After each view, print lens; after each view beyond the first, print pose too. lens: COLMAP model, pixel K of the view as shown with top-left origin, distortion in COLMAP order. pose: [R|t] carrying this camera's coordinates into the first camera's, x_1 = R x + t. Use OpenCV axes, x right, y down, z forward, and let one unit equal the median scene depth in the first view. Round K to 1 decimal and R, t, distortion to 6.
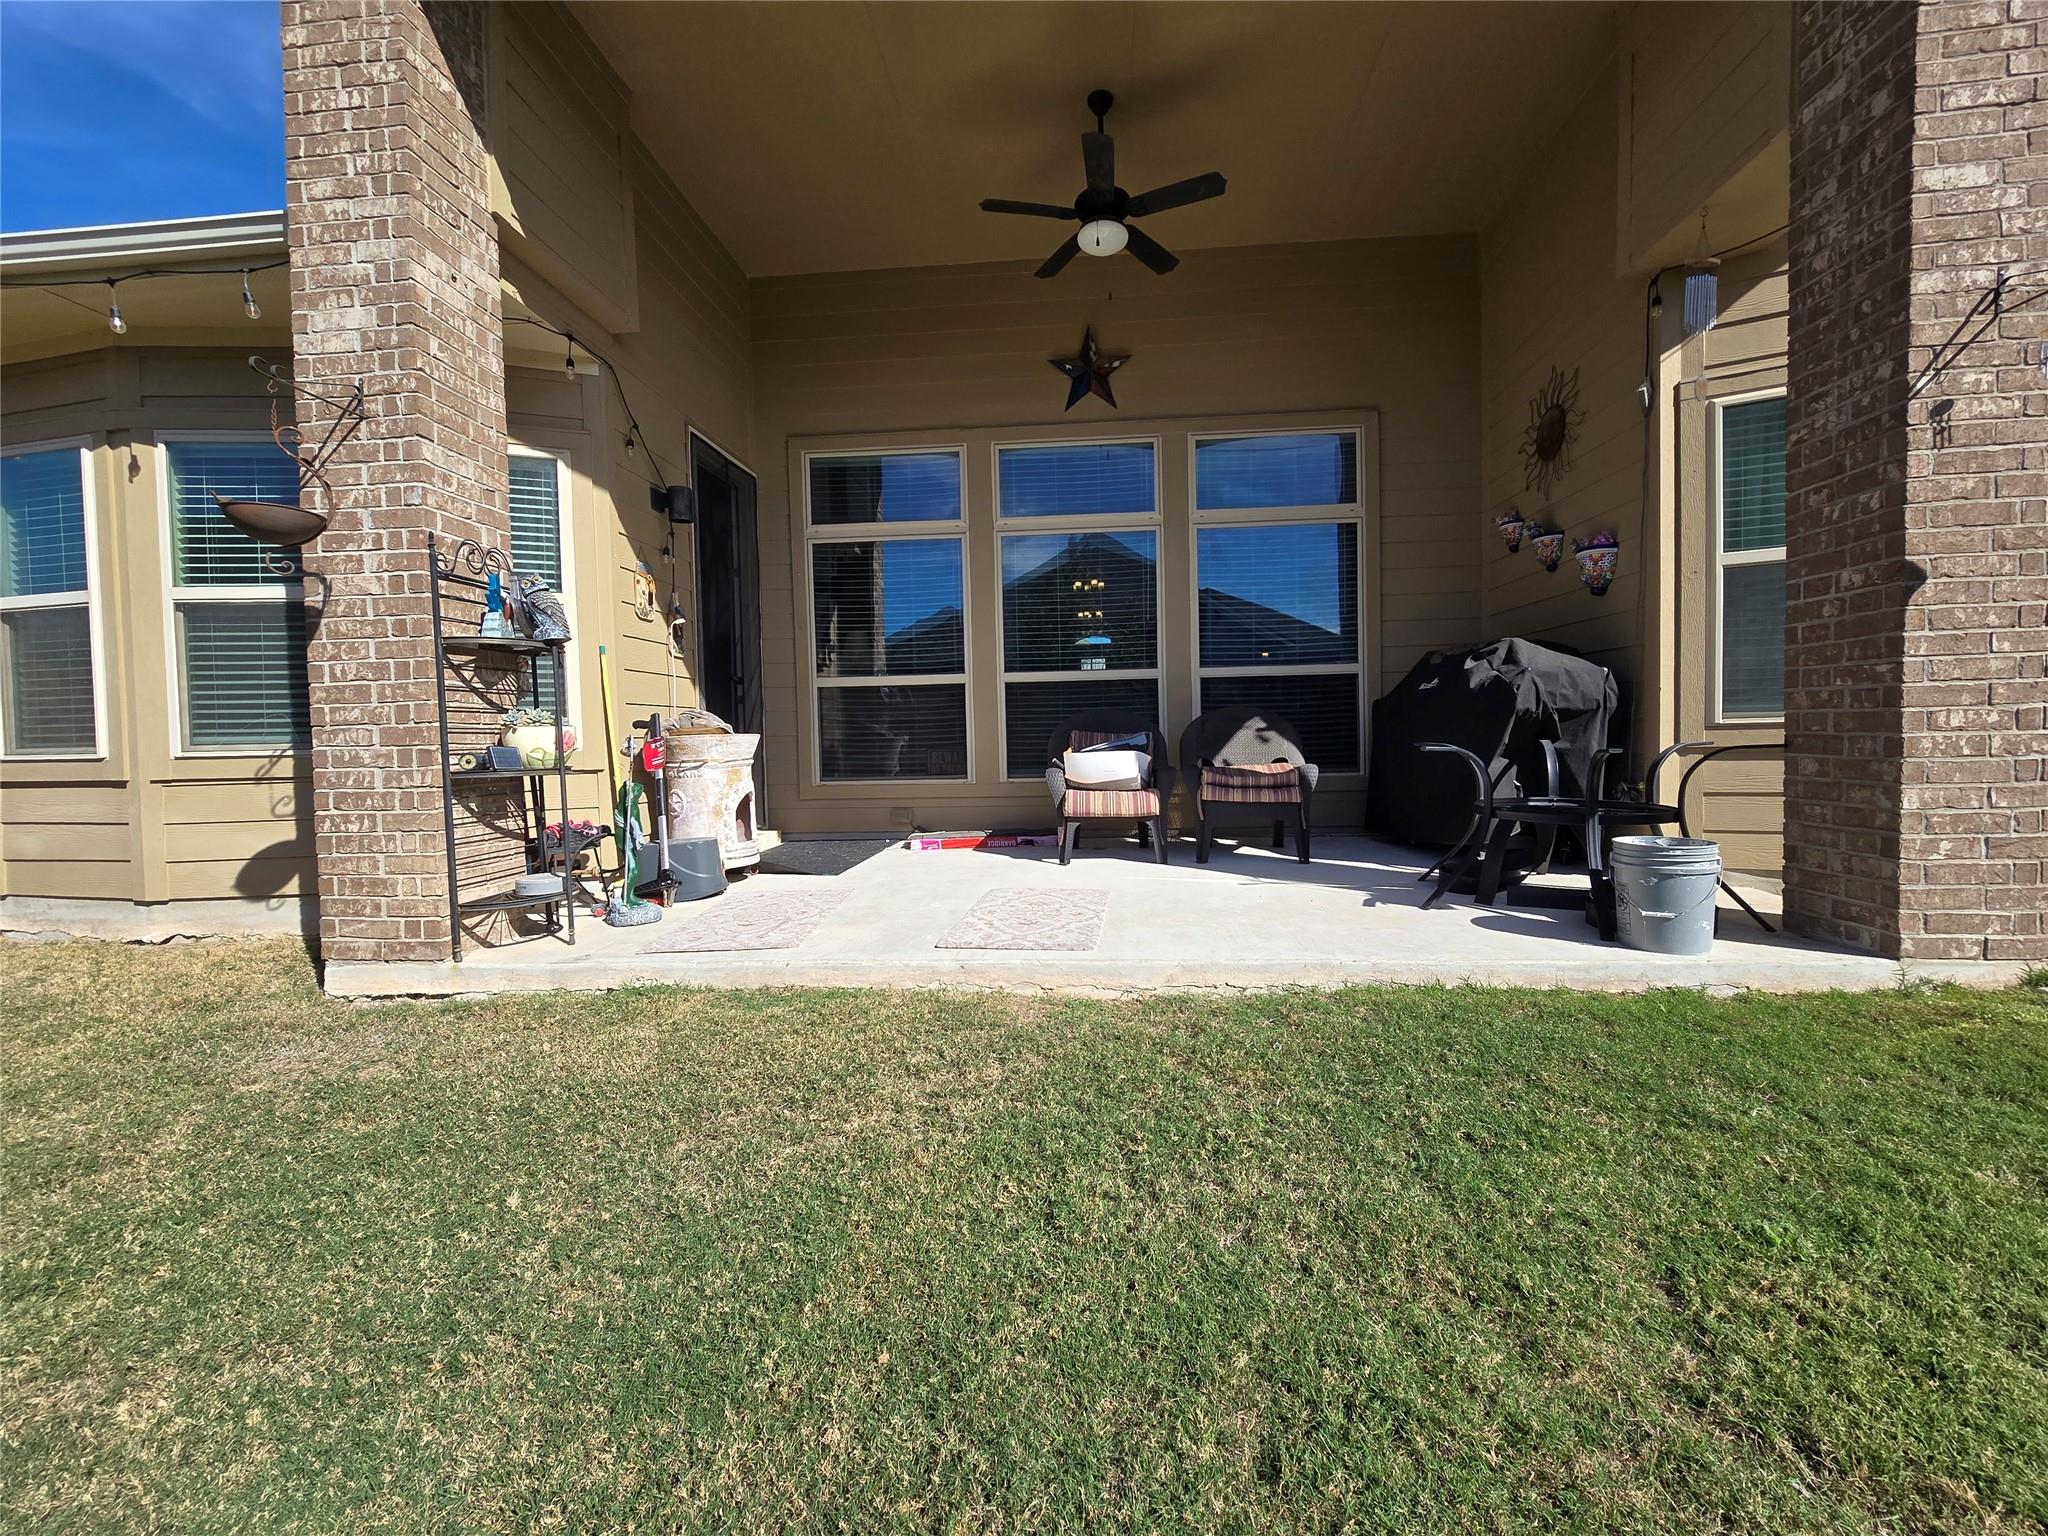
lens RADIAL K [[844.0, 0, 1033.9], [0, 844.0, 768.1], [0, 0, 1]] dist [-0.018210, 0.008552]
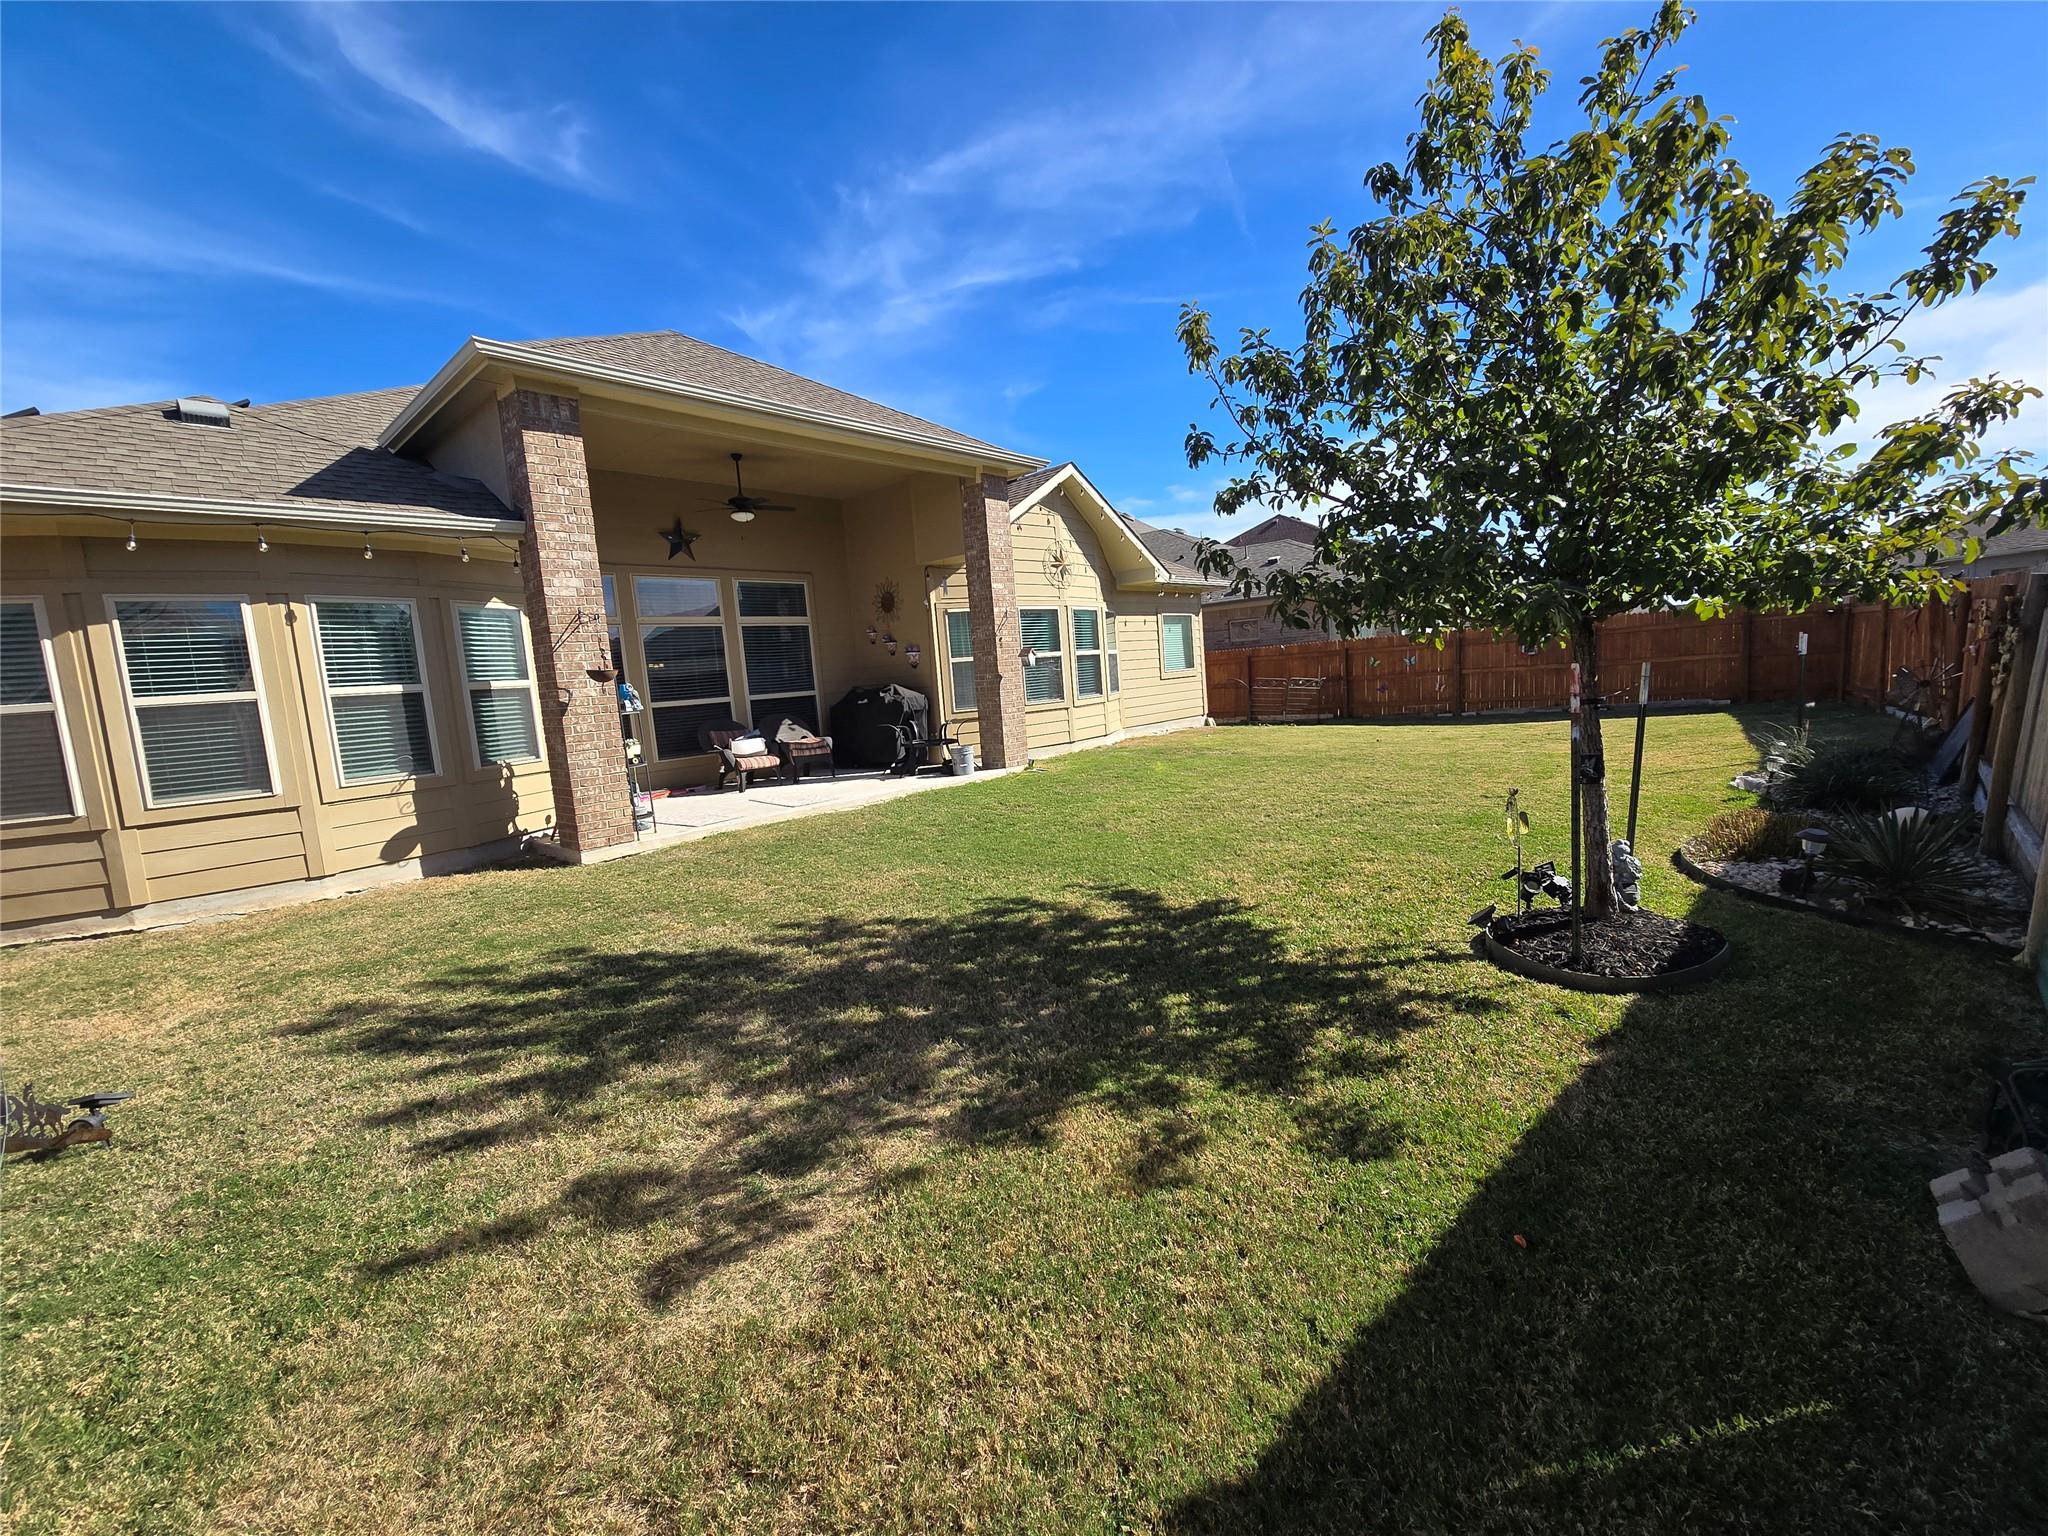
lens RADIAL K [[844.0, 0, 1033.9], [0, 844.0, 768.1], [0, 0, 1]] dist [-0.018210, 0.008552]
pose [[0.604381, -0.113456, 0.788575, -1.500874], [0.091025, 0.993160, 0.073127, -0.047108], [-0.791478, 0.027583, 0.610575, -1.147293]]
